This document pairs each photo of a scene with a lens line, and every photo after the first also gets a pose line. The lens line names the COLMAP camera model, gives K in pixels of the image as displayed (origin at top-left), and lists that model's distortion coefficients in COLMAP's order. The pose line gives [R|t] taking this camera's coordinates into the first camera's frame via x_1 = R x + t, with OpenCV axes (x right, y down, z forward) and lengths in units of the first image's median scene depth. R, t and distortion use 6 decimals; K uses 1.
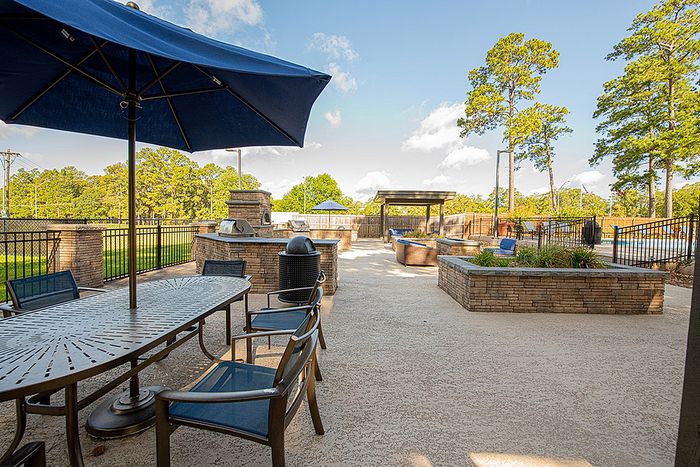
lens RADIAL K [[296.3, 0, 350.0], [0, 296.3, 233.5], [0, 0, 1]] dist [-0.002226, -0.000426]
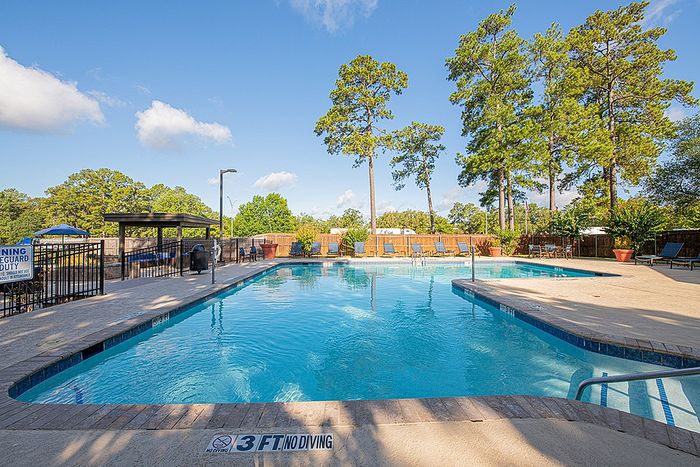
lens RADIAL K [[296.3, 0, 350.0], [0, 296.3, 233.5], [0, 0, 1]] dist [-0.002226, -0.000426]
pose [[0.999426, -0.015663, 0.030042, 0.155271], [0.017494, 0.997943, -0.061678, -0.000286], [-0.029014, 0.062168, 0.997644, 0.006210]]
